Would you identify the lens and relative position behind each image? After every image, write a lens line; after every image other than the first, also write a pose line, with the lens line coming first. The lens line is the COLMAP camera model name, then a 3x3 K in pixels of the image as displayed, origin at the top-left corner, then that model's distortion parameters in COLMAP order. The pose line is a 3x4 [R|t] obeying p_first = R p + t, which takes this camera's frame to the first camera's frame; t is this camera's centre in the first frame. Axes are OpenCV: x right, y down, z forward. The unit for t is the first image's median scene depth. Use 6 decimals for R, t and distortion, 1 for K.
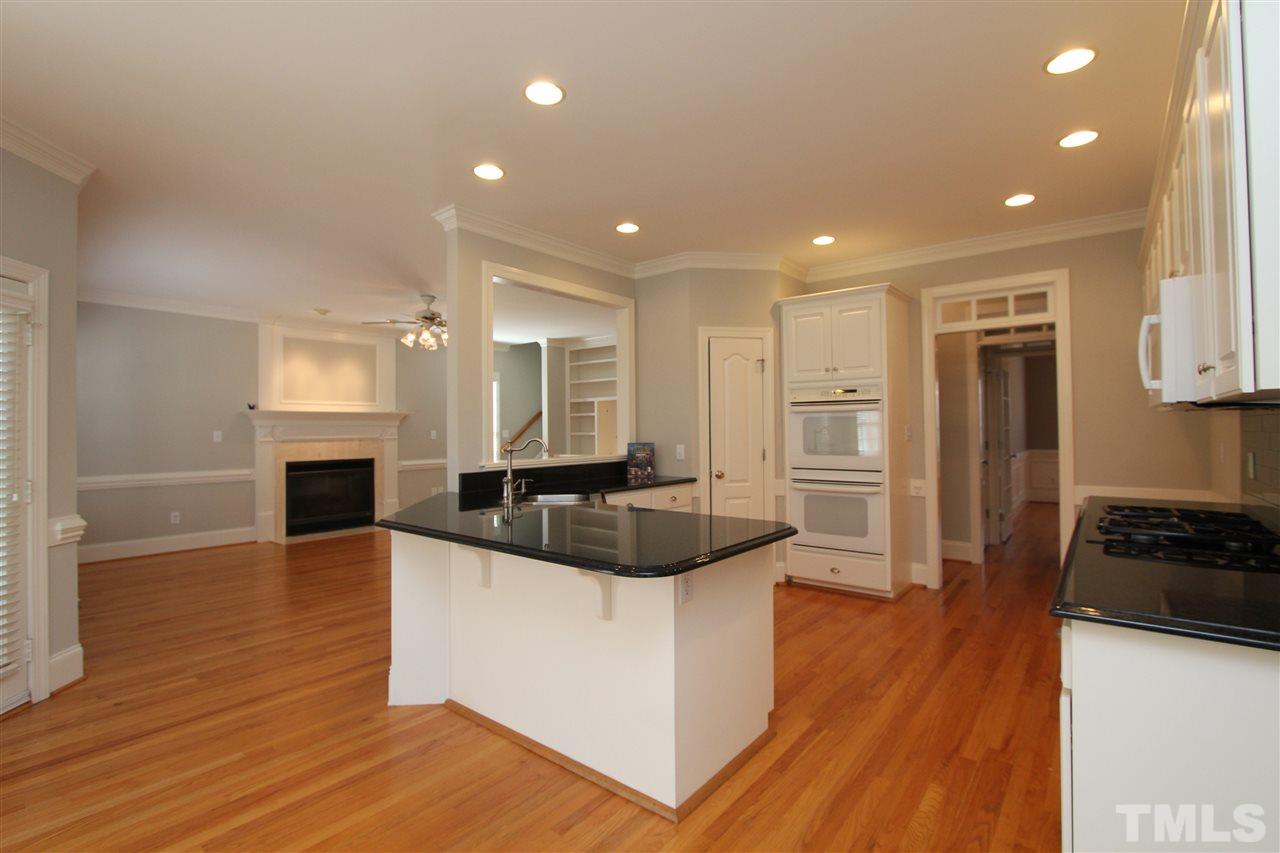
lens RADIAL K [[588.3, 0, 643.2], [0, 588.3, 419.5], [0, 0, 1]] dist [-0.021207, 0.005535]
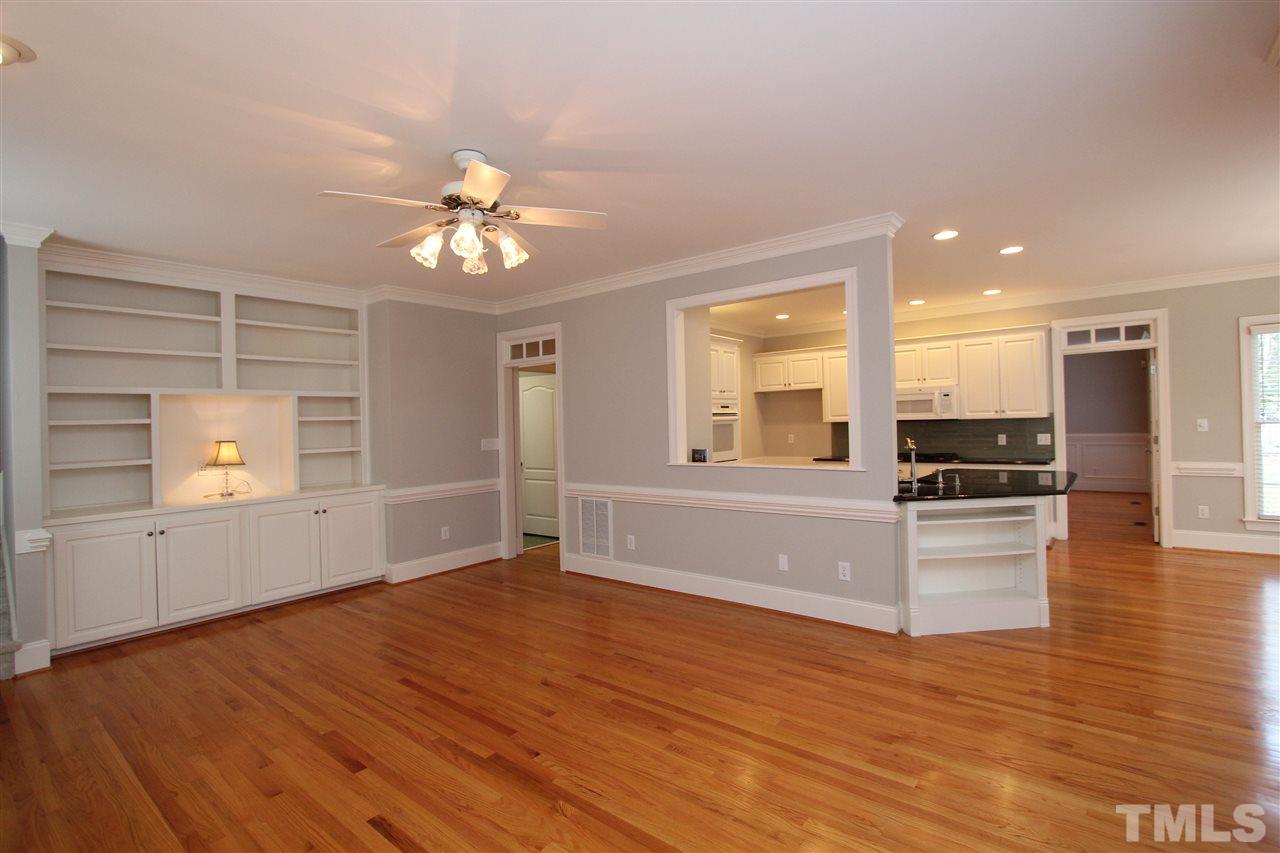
lens RADIAL K [[590.8, 0, 644.2], [0, 590.8, 418.2], [0, 0, 1]] dist [-0.008590, 0.000155]
pose [[-0.002846, 0.014660, 0.999888, -1.116311], [0.011145, 0.999831, -0.014628, -0.000300], [-0.999934, 0.011102, -0.003009, 1.187755]]
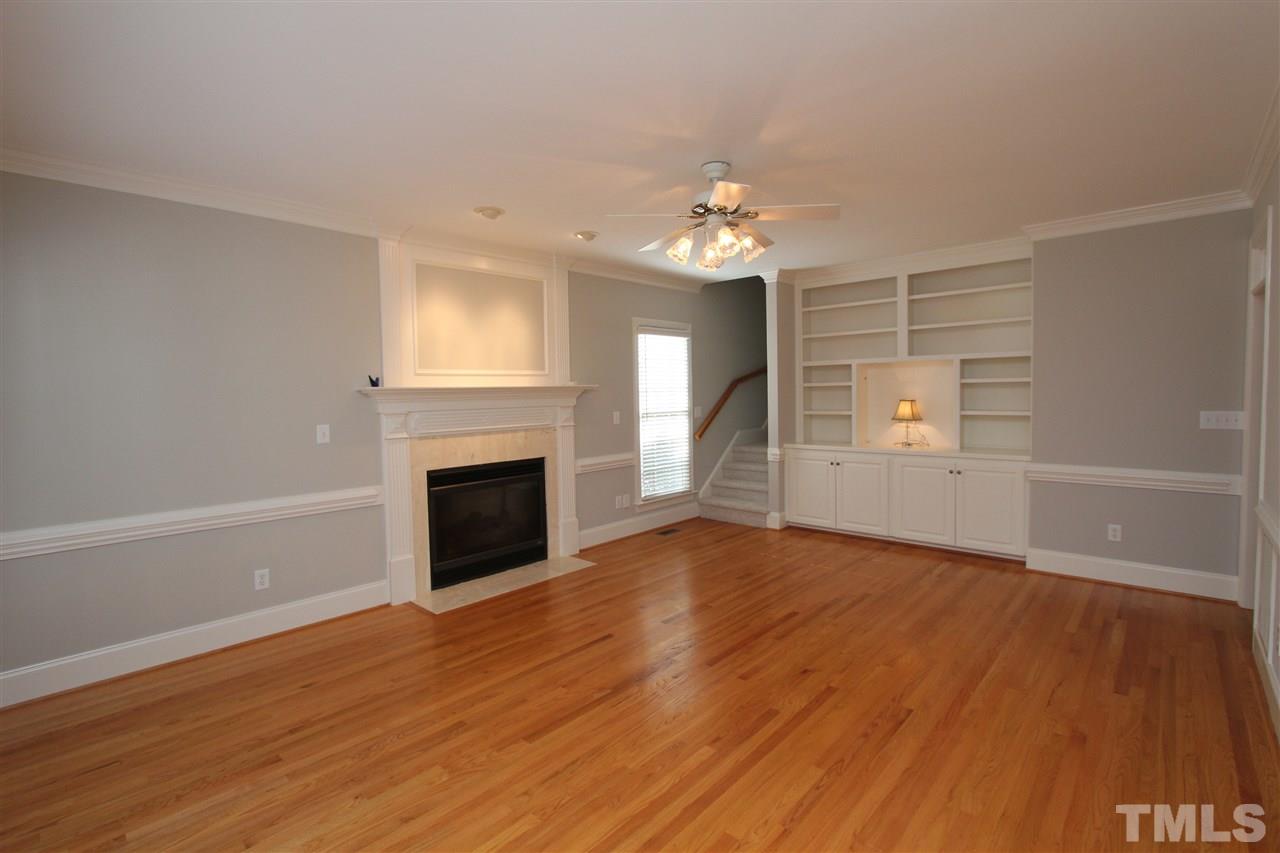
lens RADIAL K [[588.3, 0, 643.2], [0, 588.3, 419.5], [0, 0, 1]] dist [-0.021207, 0.005535]
pose [[0.997864, -0.006018, -0.065042, -0.544083], [0.010218, 0.997870, 0.064433, -0.028002], [0.064516, -0.064960, 0.995800, 0.642373]]
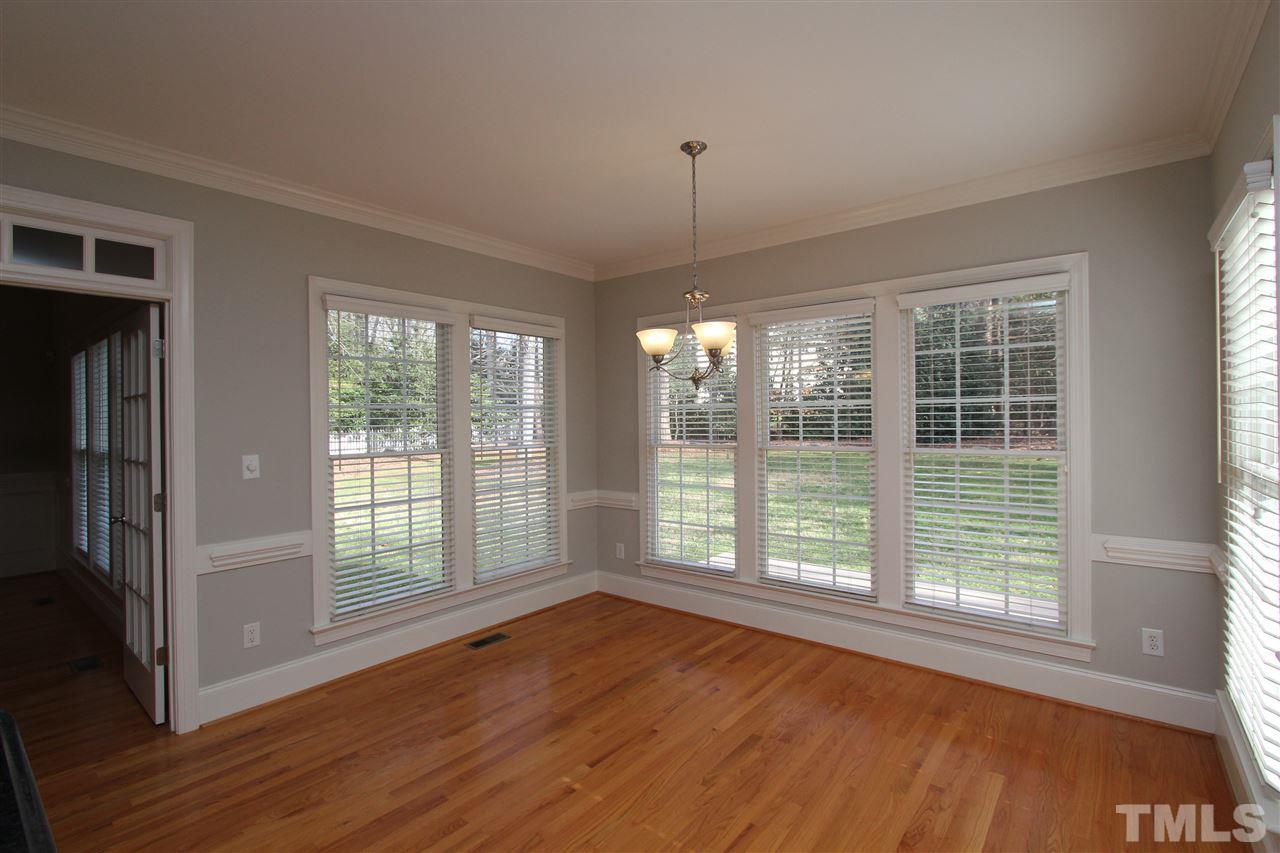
lens RADIAL K [[588.3, 0, 643.2], [0, 588.3, 419.5], [0, 0, 1]] dist [-0.021207, 0.005535]
pose [[-0.999724, 0.022937, 0.005073, -0.302053], [0.022859, 0.999627, -0.014964, -0.023020], [-0.005415, -0.014844, -0.999875, 0.633208]]
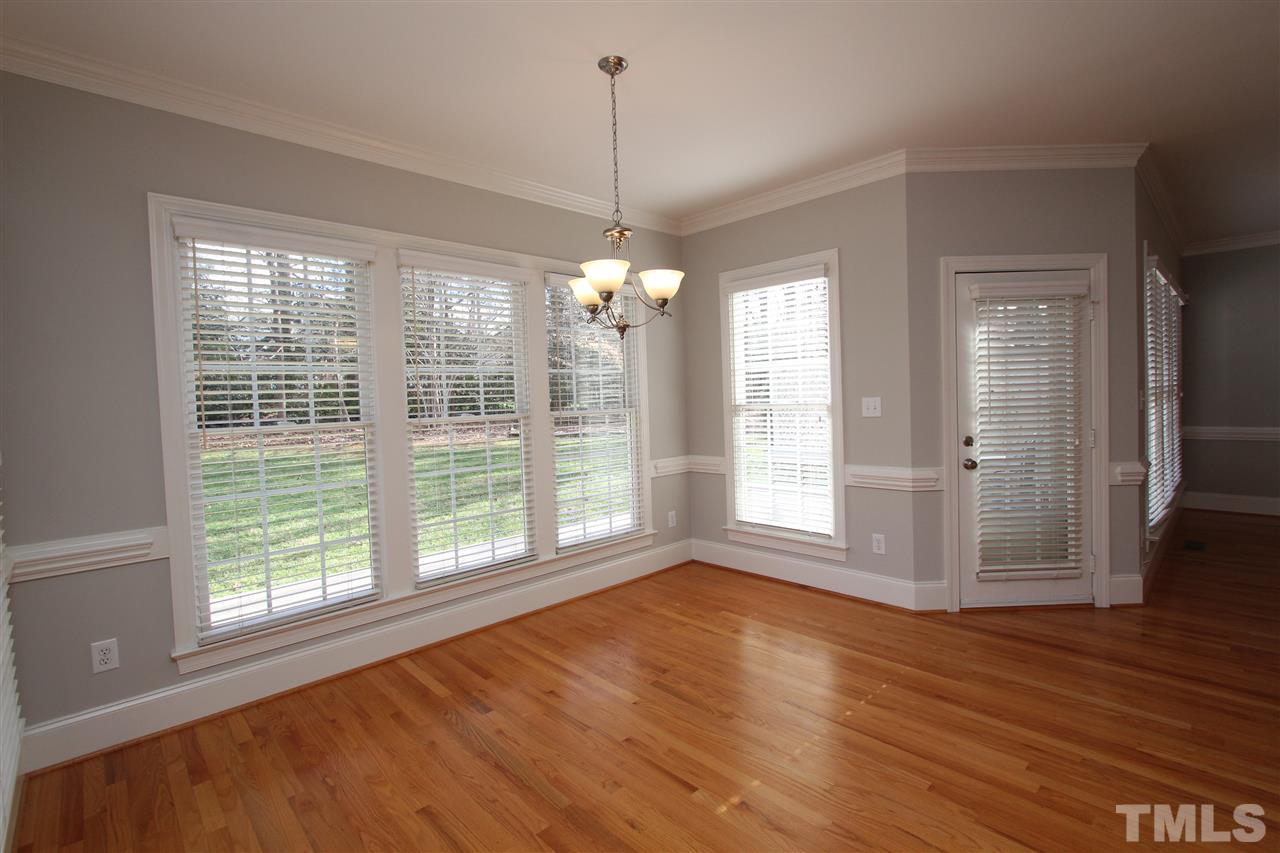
lens RADIAL K [[588.3, 0, 643.2], [0, 588.3, 419.5], [0, 0, 1]] dist [-0.021207, 0.005535]
pose [[-0.122090, 0.051252, -0.991195, 0.178018], [0.047783, 0.997811, 0.045708, -0.011485], [0.991368, -0.041782, -0.124271, 0.120615]]
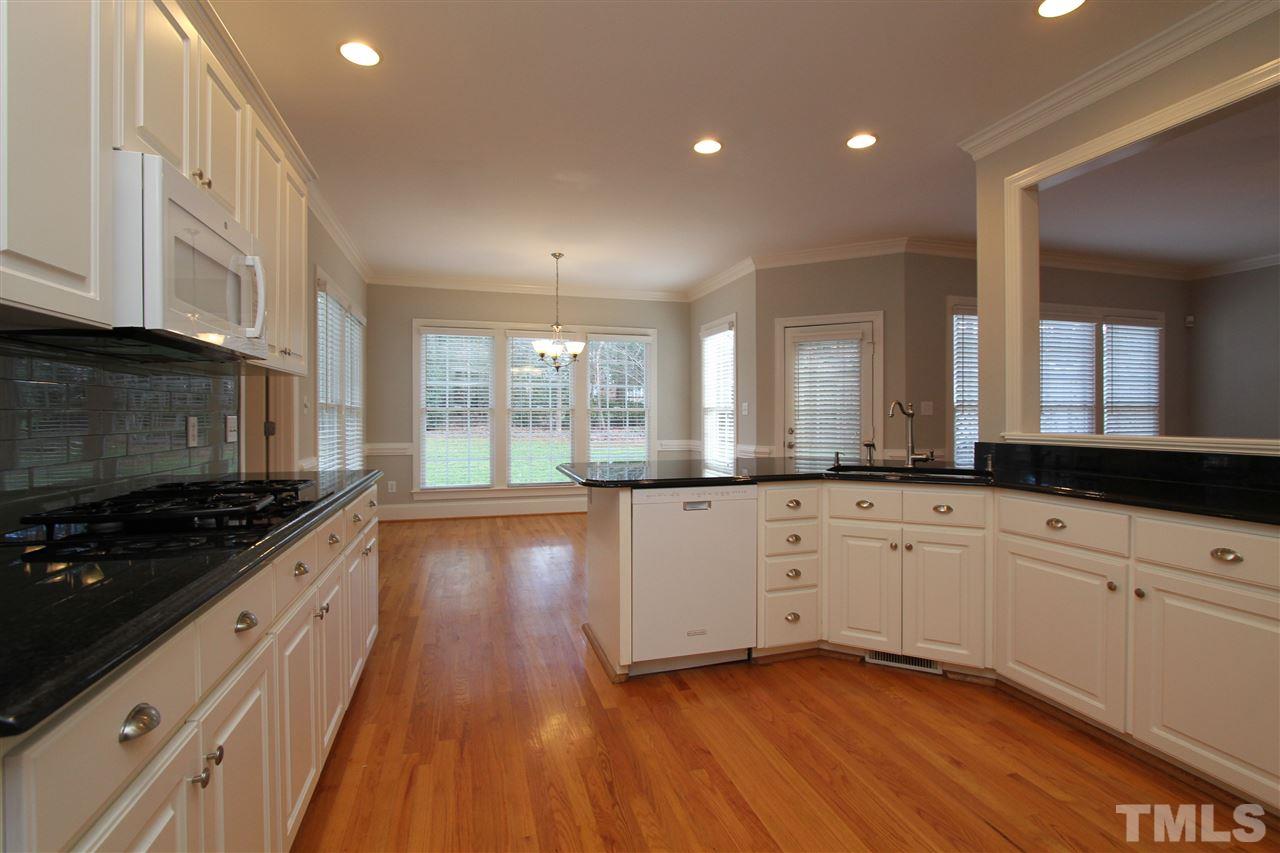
lens RADIAL K [[590.8, 0, 644.2], [0, 590.8, 418.2], [0, 0, 1]] dist [-0.008590, 0.000155]
pose [[-0.566620, 0.012025, -0.823891, 0.569127], [0.018735, 0.999823, 0.001708, 0.036934], [0.823766, -0.014468, -0.566745, 0.891601]]
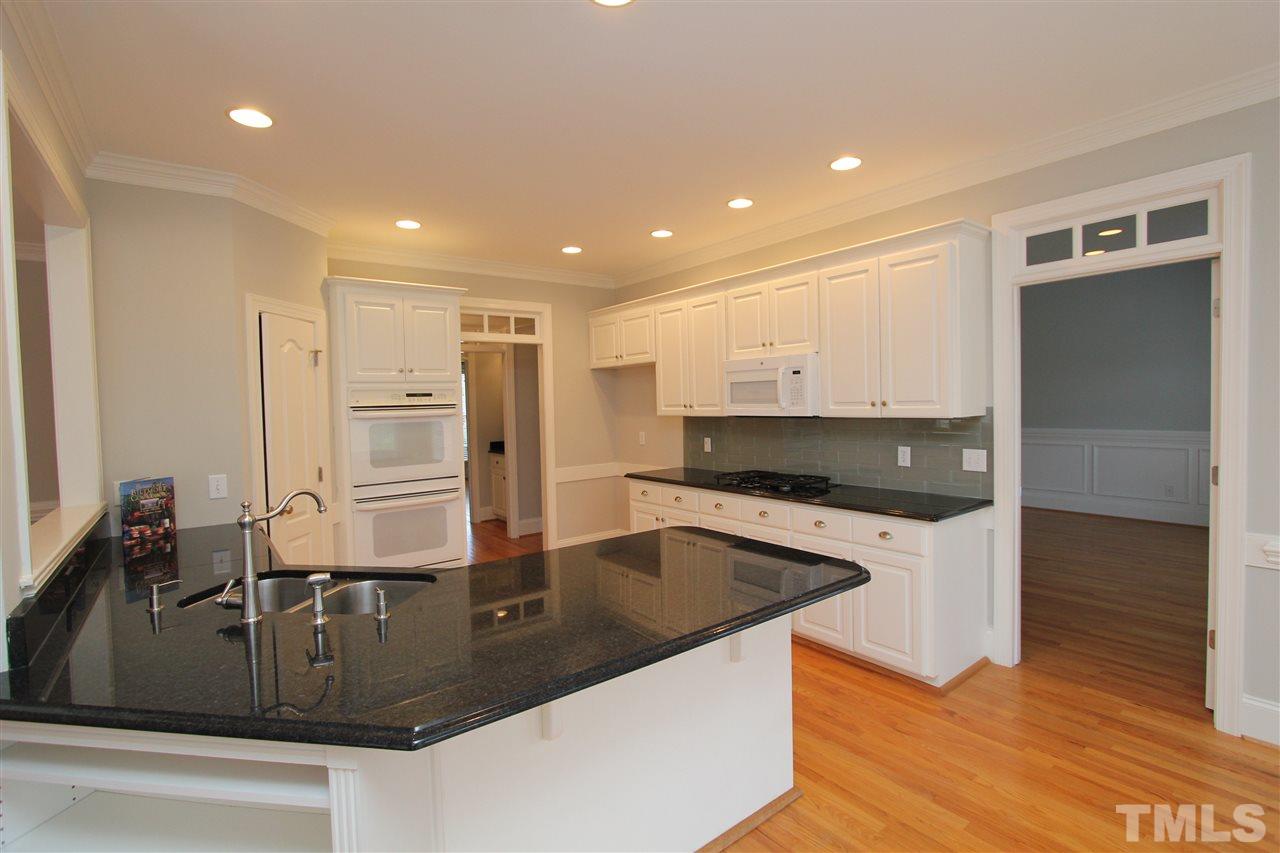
lens RADIAL K [[588.3, 0, 643.2], [0, 588.3, 419.5], [0, 0, 1]] dist [-0.021207, 0.005535]
pose [[0.235245, -0.030505, 0.971457, -0.463714], [0.009050, 0.999533, 0.029195, -0.032420], [-0.971894, 0.001923, 0.235411, 0.433241]]
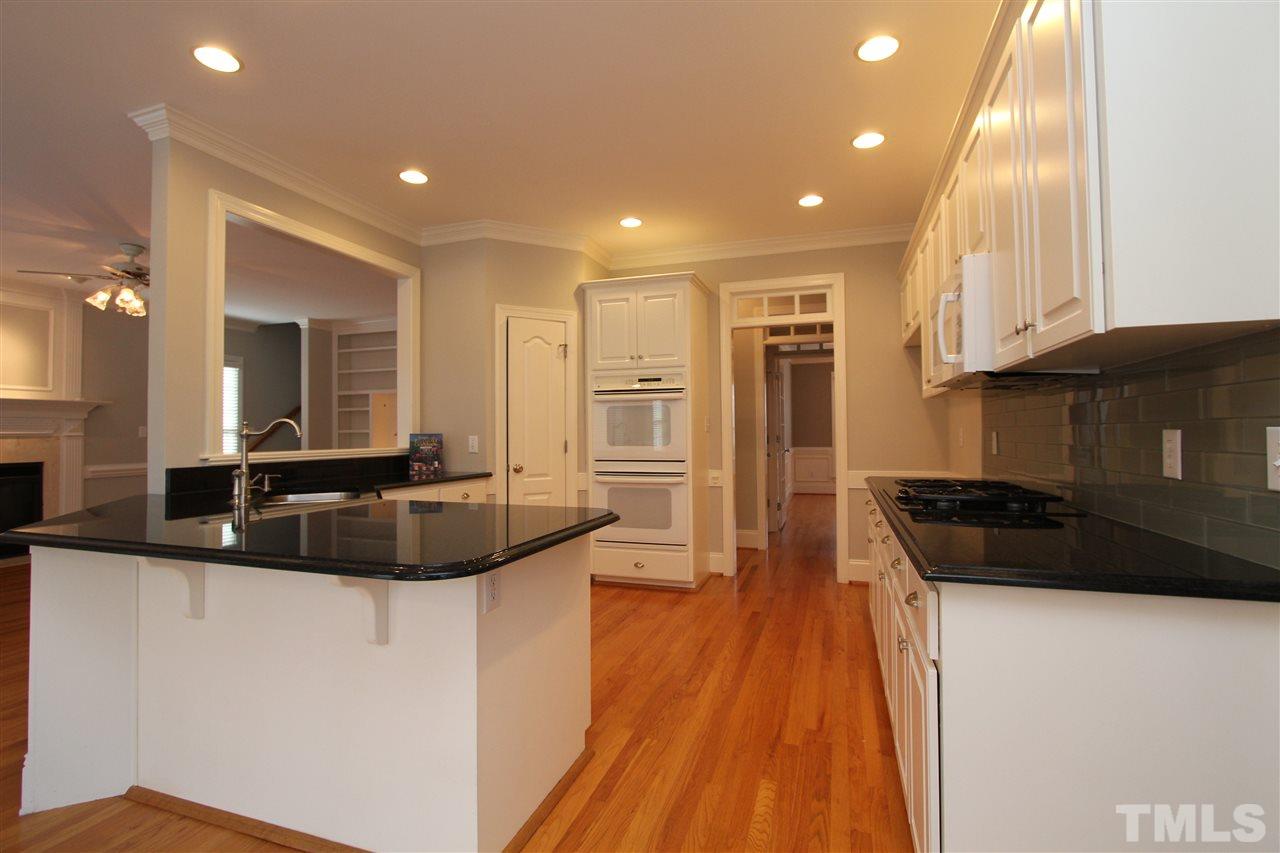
lens RADIAL K [[588.3, 0, 643.2], [0, 588.3, 419.5], [0, 0, 1]] dist [-0.021207, 0.005535]
pose [[0.937427, 0.010061, 0.348036, -0.005665], [-0.006177, 0.999906, -0.012268, 0.029406], [-0.348127, 0.009350, 0.937401, 0.087282]]
